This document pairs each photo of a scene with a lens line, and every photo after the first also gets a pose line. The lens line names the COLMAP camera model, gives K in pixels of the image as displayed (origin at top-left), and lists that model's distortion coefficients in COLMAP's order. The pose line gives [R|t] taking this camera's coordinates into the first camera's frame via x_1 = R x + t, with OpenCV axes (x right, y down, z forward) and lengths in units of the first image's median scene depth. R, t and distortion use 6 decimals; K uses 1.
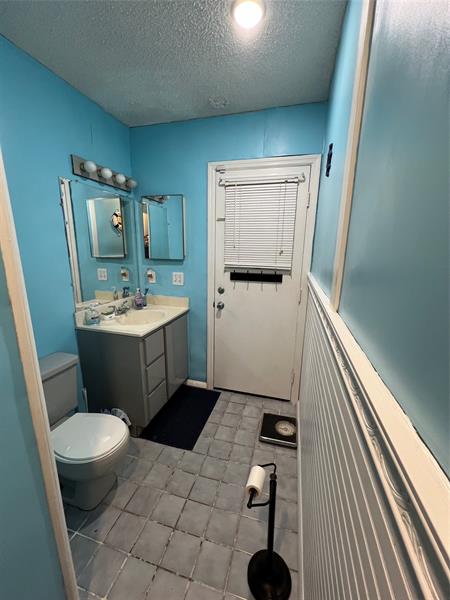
lens RADIAL K [[238.9, 0, 224.1], [0, 238.9, 301.7], [0, 0, 1]] dist [-0.002107, 0.001280]
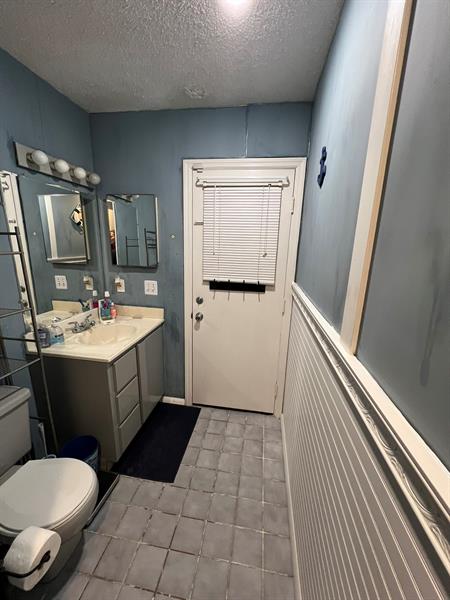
lens RADIAL K [[238.9, 0, 224.0], [0, 238.9, 301.5], [0, 0, 1]] dist [-0.002107, 0.001280]
pose [[0.993094, -0.015917, 0.116236, -0.030376], [0.014096, 0.999765, 0.016471, -0.065526], [-0.116471, -0.014719, 0.993085, 0.087985]]
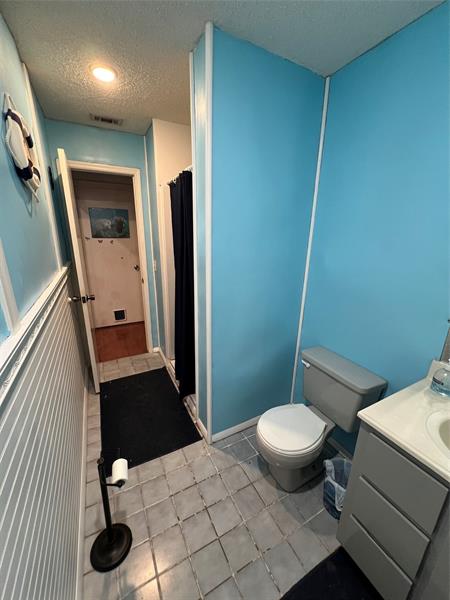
lens RADIAL K [[238.9, 0, 225.0], [0, 238.9, 301.8], [0, 0, 1]] dist [-0.002107, 0.001280]
pose [[-0.720219, 0.175387, -0.671210, 0.196684], [-0.174891, 0.890366, 0.420312, -0.248777], [0.671340, 0.420105, -0.610585, 0.856244]]
